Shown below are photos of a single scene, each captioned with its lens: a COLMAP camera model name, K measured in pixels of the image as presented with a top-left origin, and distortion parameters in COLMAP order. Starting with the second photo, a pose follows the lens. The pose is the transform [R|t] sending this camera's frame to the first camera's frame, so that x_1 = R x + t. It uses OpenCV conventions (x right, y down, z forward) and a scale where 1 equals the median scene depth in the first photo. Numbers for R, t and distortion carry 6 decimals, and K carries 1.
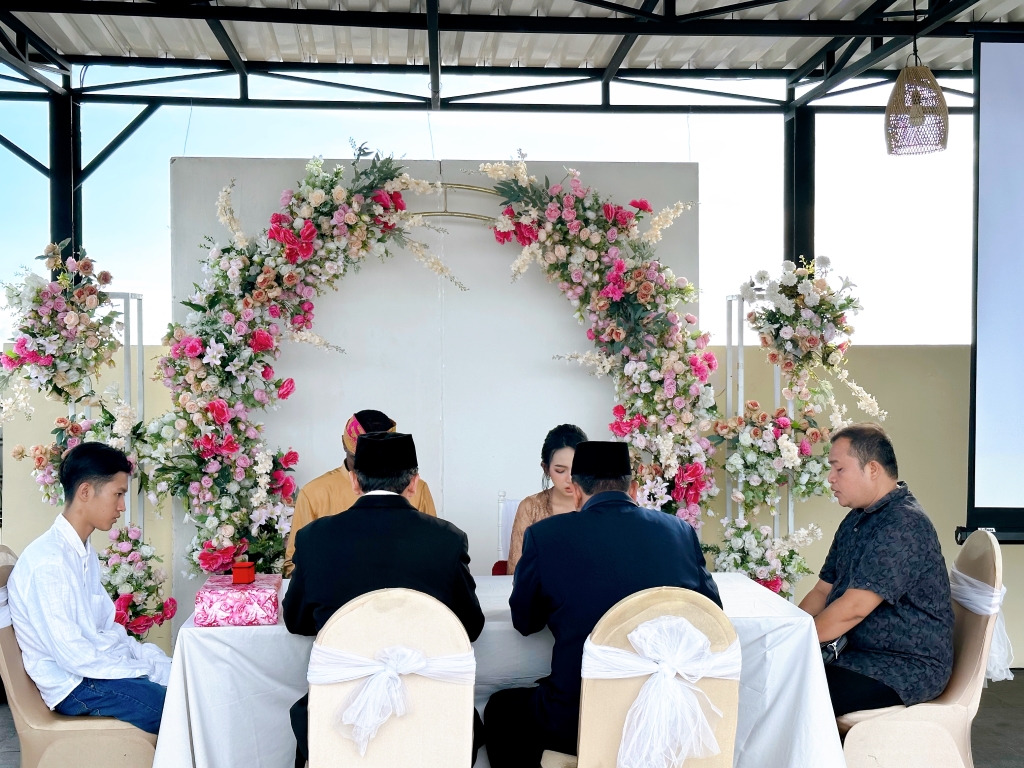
lens RADIAL K [[1435.1, 0, 510.6], [0, 1435.1, 383.9], [0, 0, 1]] dist [0.122691, 0.000000]
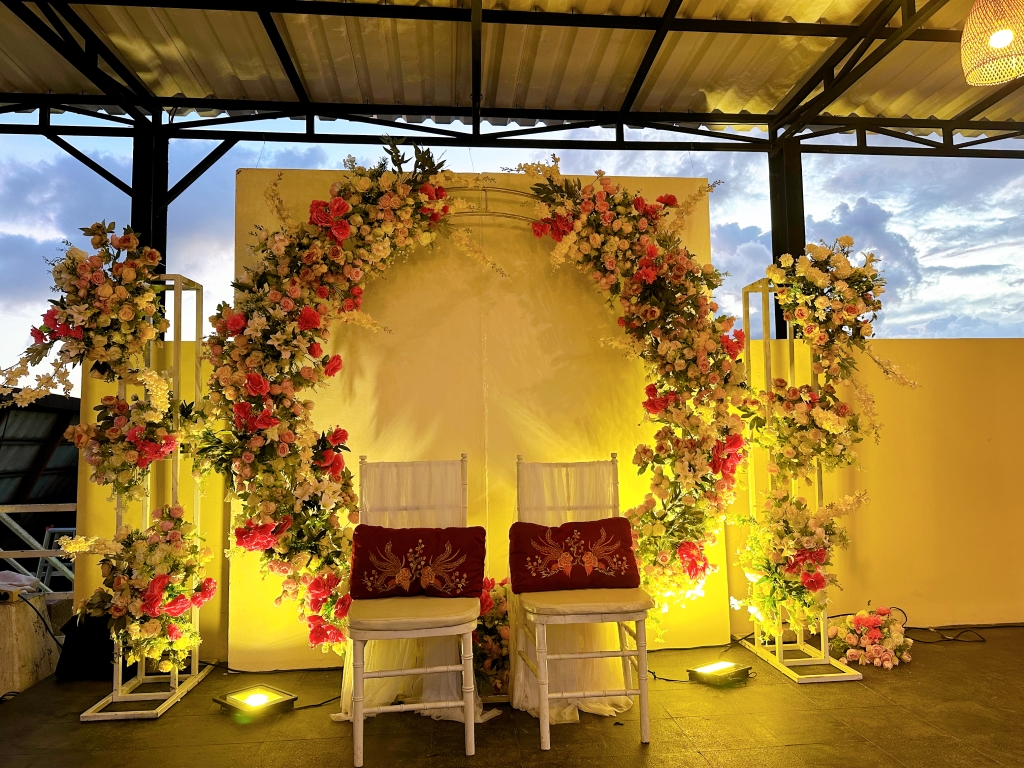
lens RADIAL K [[713.6, 0, 514.8], [0, 713.6, 387.1], [0, 0, 1]] dist [0.047365, -0.007304]
pose [[0.999830, -0.017916, 0.004283, -0.029536], [0.018208, 0.996448, -0.082217, 0.059869], [-0.002795, 0.082281, 0.996605, 0.482685]]
